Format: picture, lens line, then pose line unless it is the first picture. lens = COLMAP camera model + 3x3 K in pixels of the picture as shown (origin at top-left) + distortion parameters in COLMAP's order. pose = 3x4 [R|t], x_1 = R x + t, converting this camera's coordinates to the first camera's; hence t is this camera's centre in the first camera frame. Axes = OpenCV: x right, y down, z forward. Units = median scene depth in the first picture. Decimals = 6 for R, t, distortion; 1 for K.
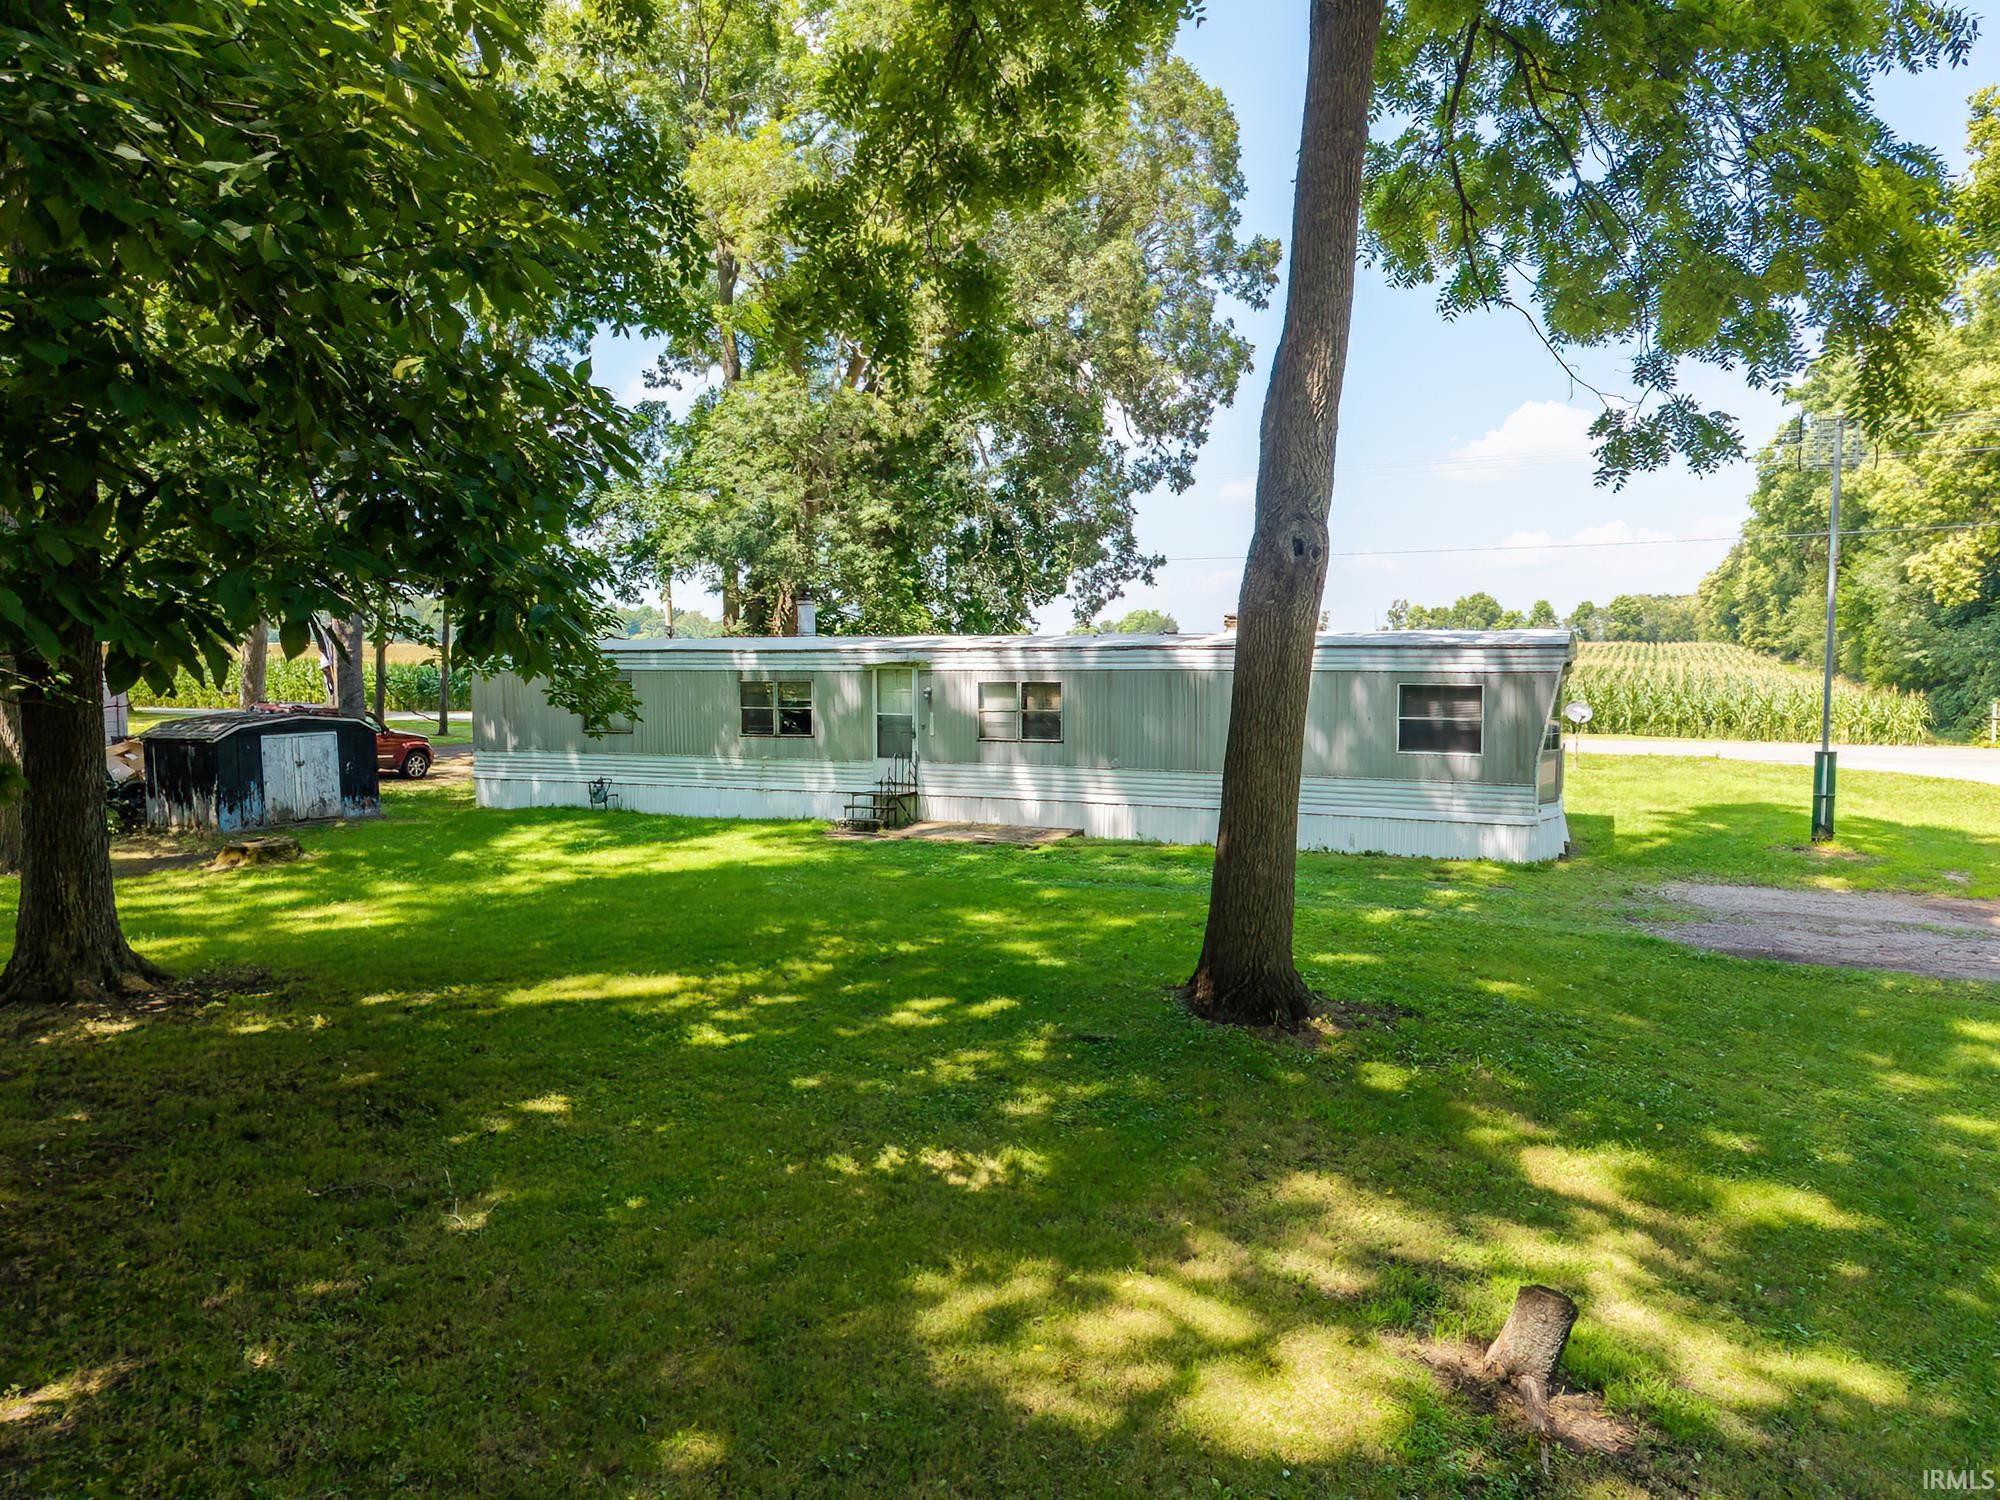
lens RADIAL K [[1394.6, 0, 1000.0], [0, 1394.6, 750.0], [0, 0, 1]] dist [0.011850, -0.003978]
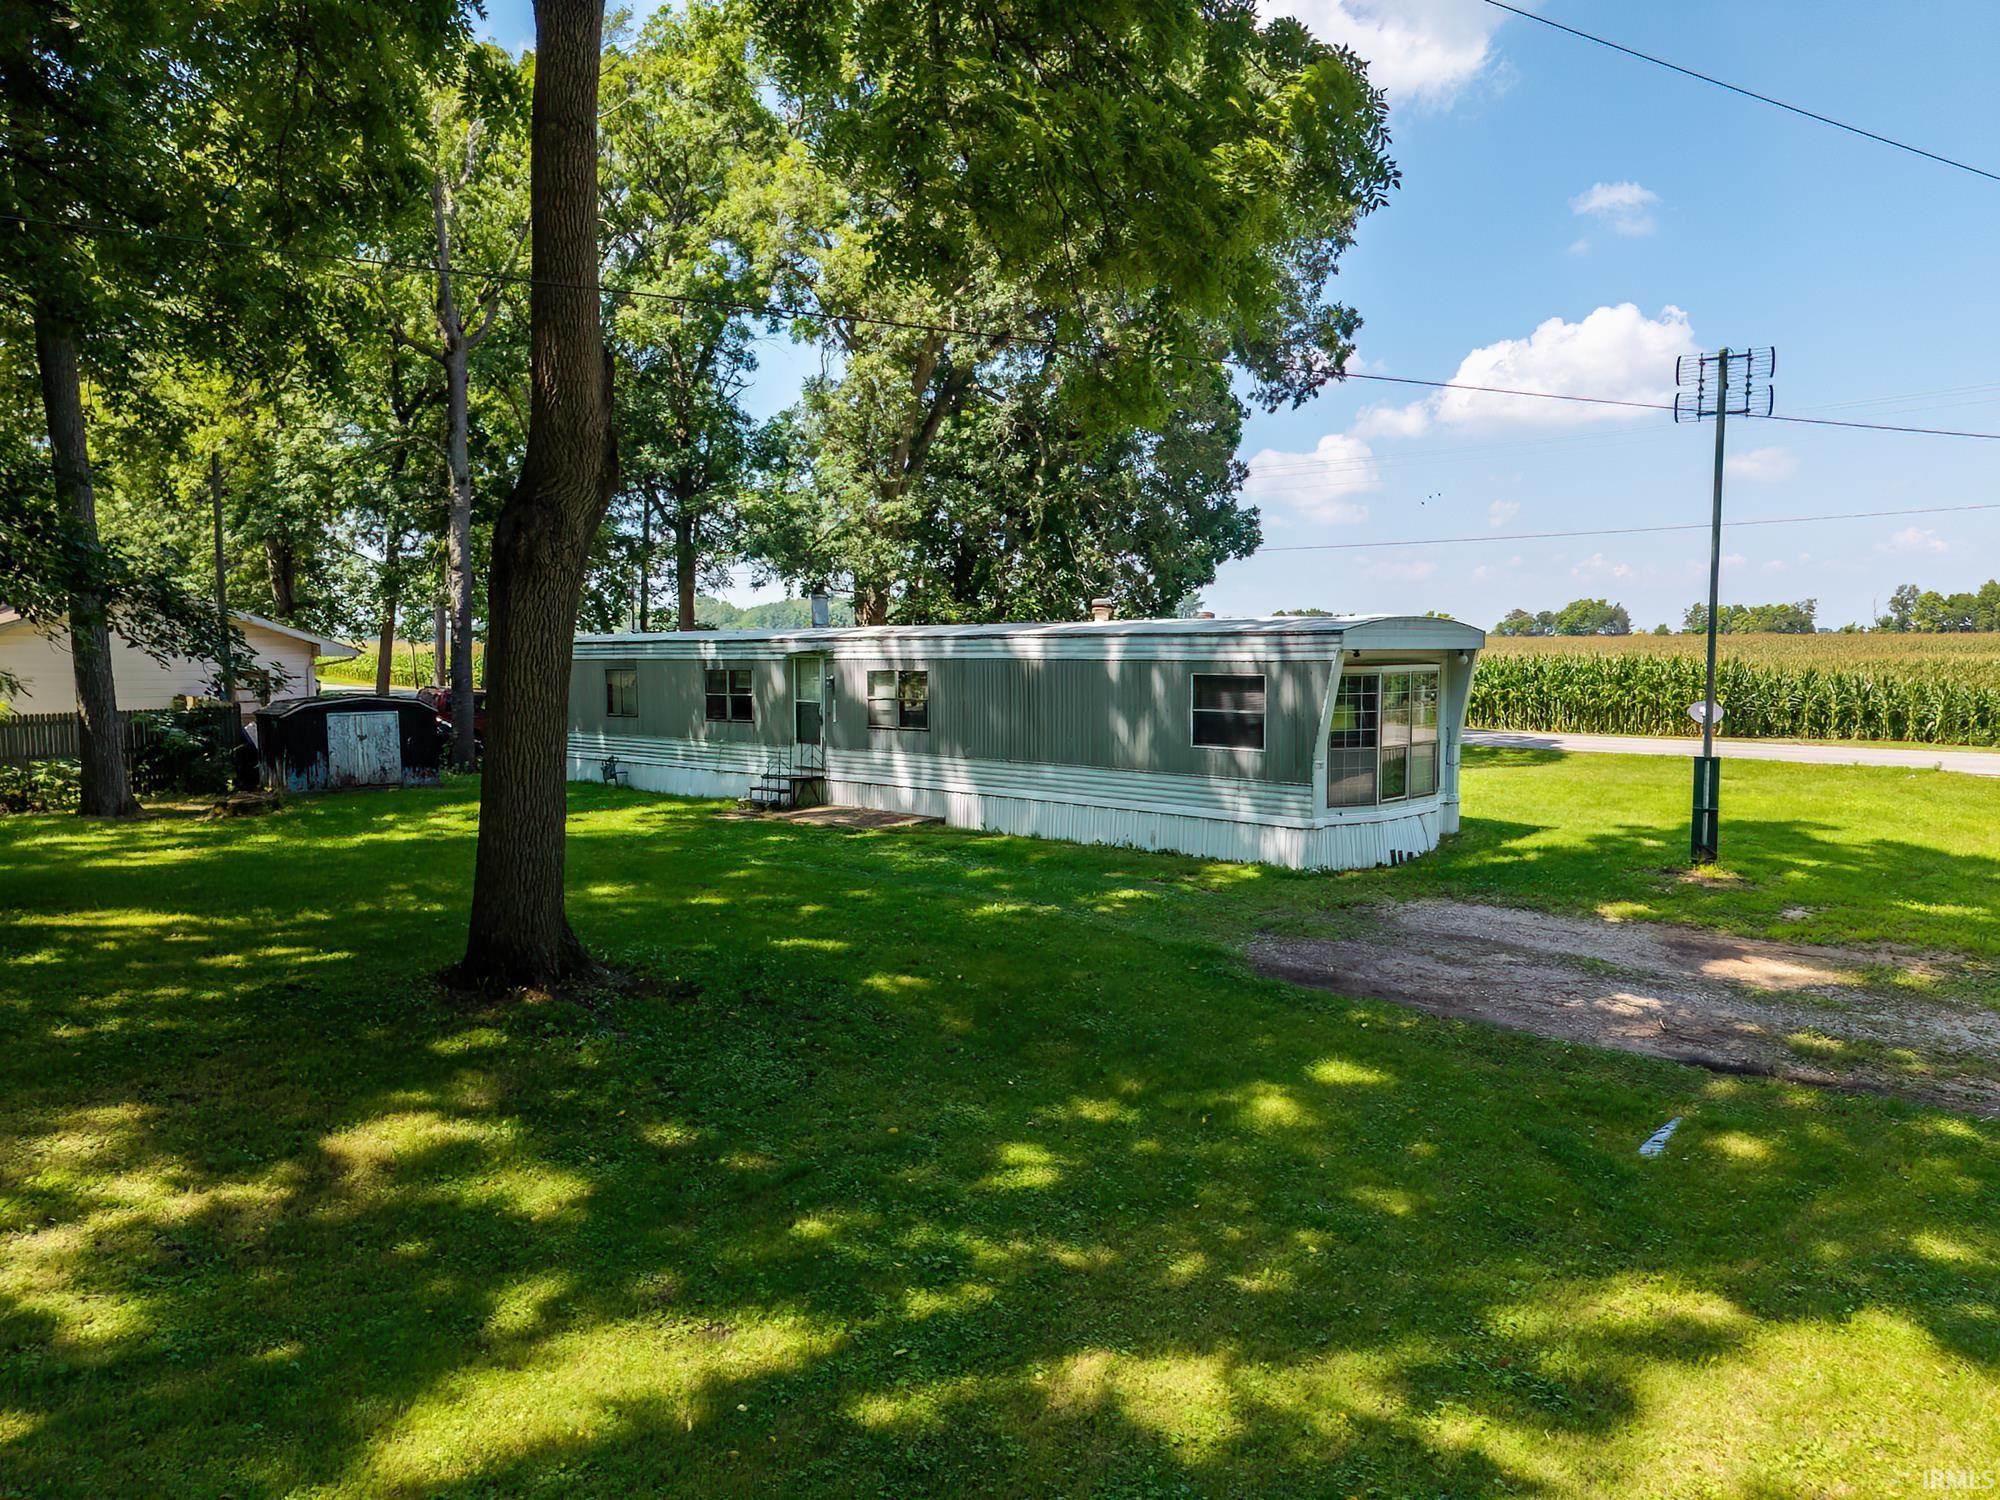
lens RADIAL K [[1394.6, 0, 1000.0], [0, 1394.6, 750.0], [0, 0, 1]] dist [0.011850, -0.003978]
pose [[0.945324, 0.022901, -0.325328, 0.422010], [-0.021935, 0.999737, 0.006639, 0.000683], [0.325395, 0.000860, 0.945578, 0.062648]]
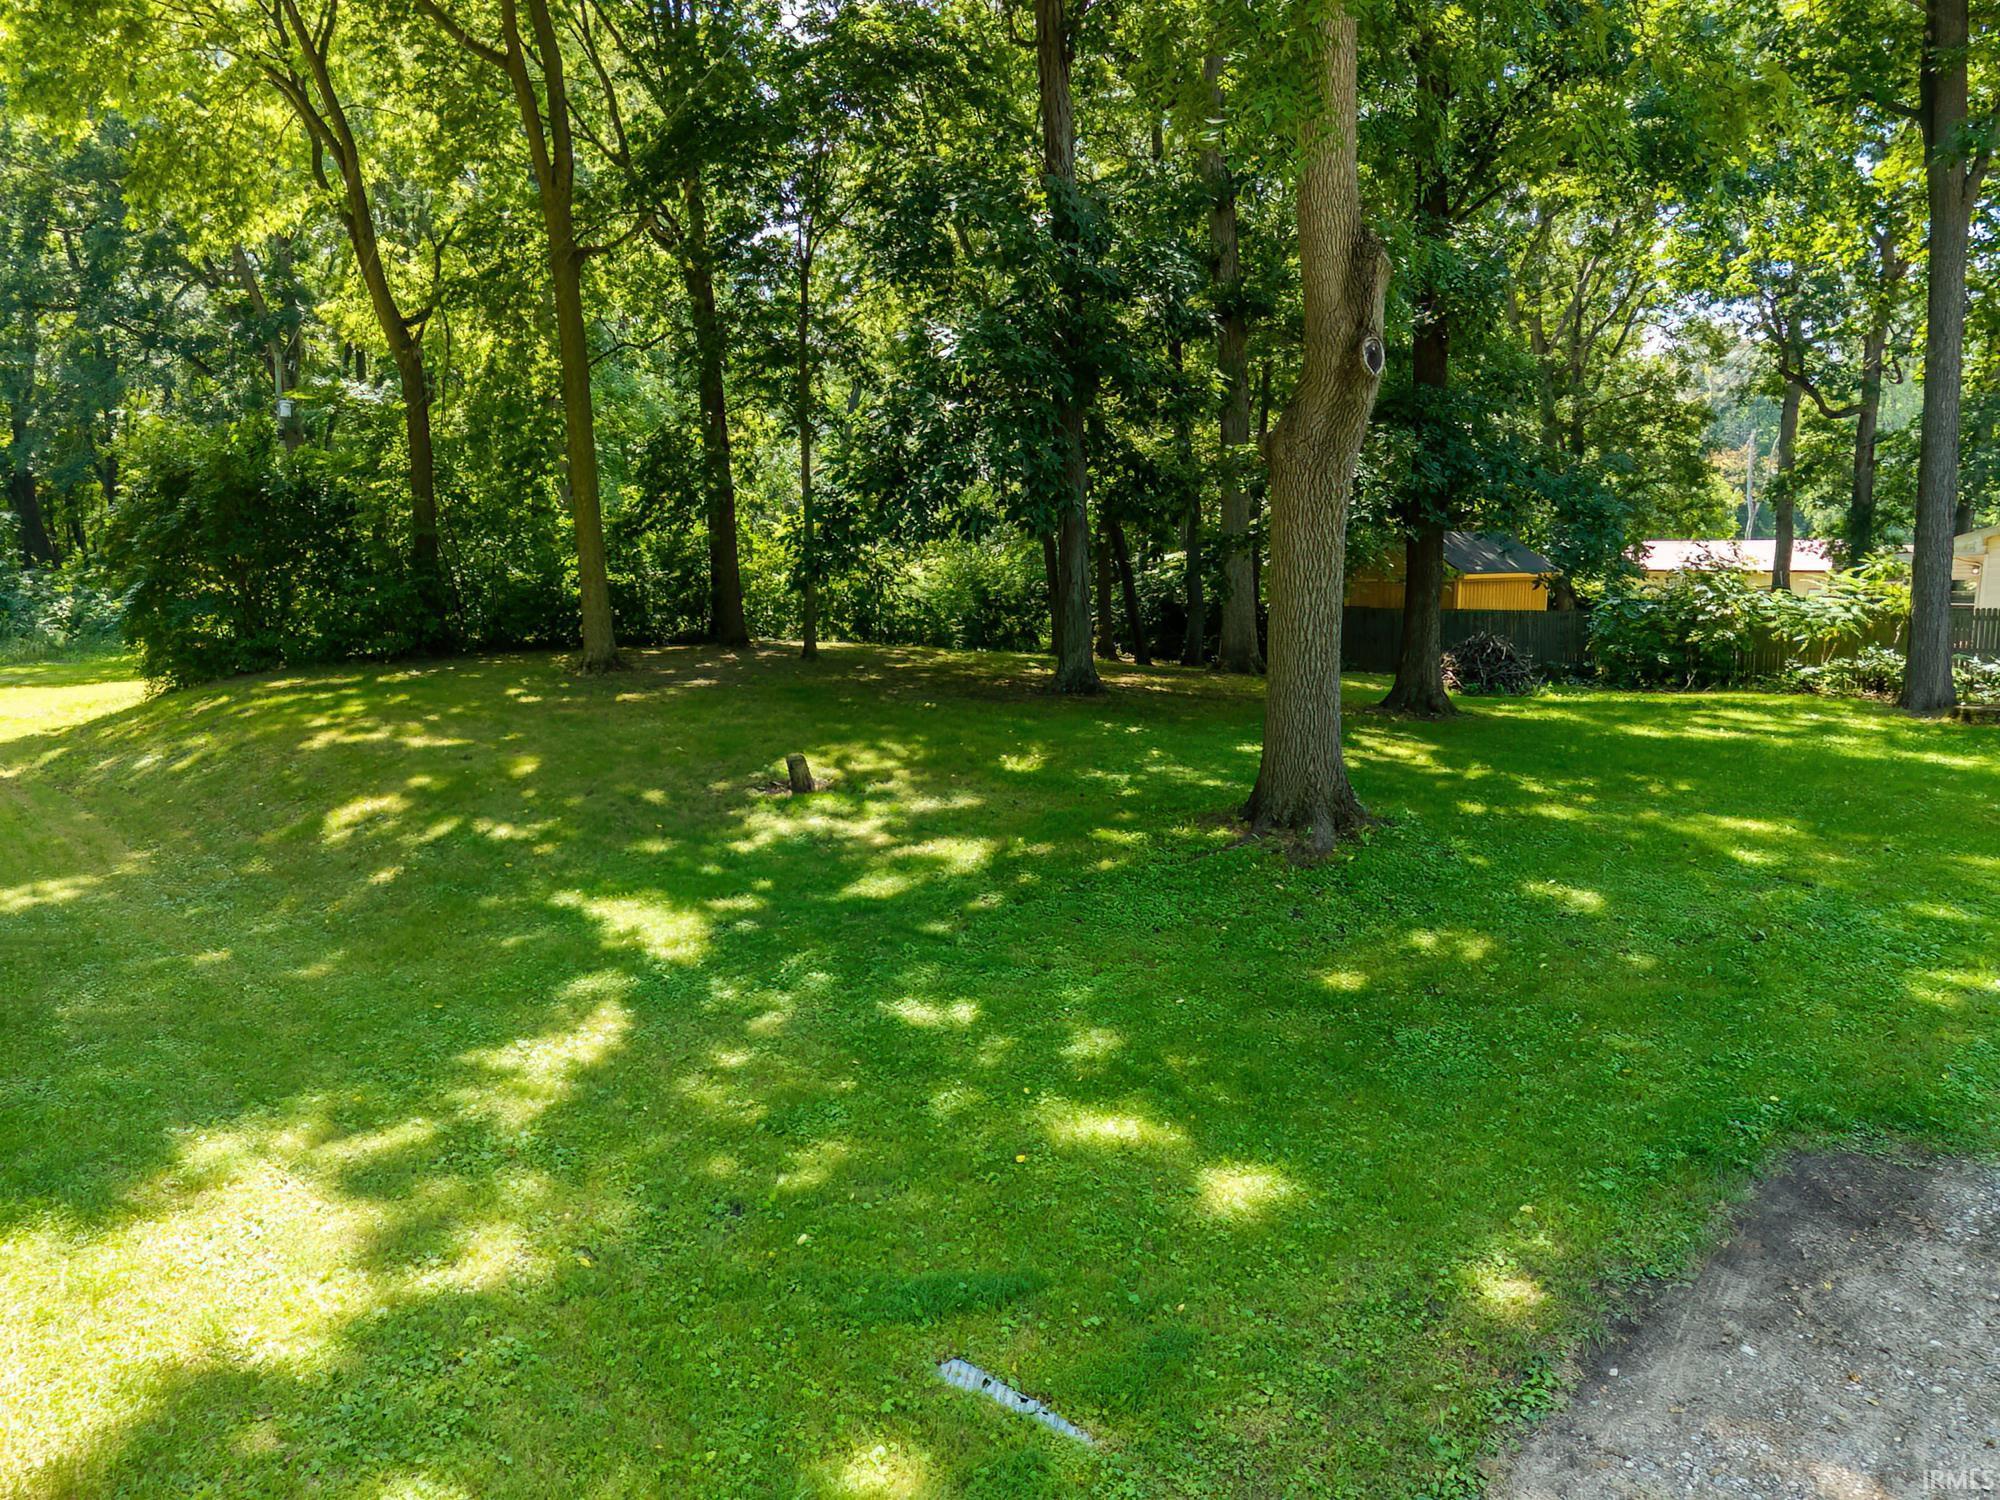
lens RADIAL K [[1394.6, 0, 1000.0], [0, 1394.6, 750.0], [0, 0, 1]] dist [0.011850, -0.003978]
pose [[-0.401922, 0.124167, -0.907216, 0.662519], [-0.066505, 0.984188, 0.164165, -0.027191], [0.913256, 0.126316, -0.387309, 0.598755]]
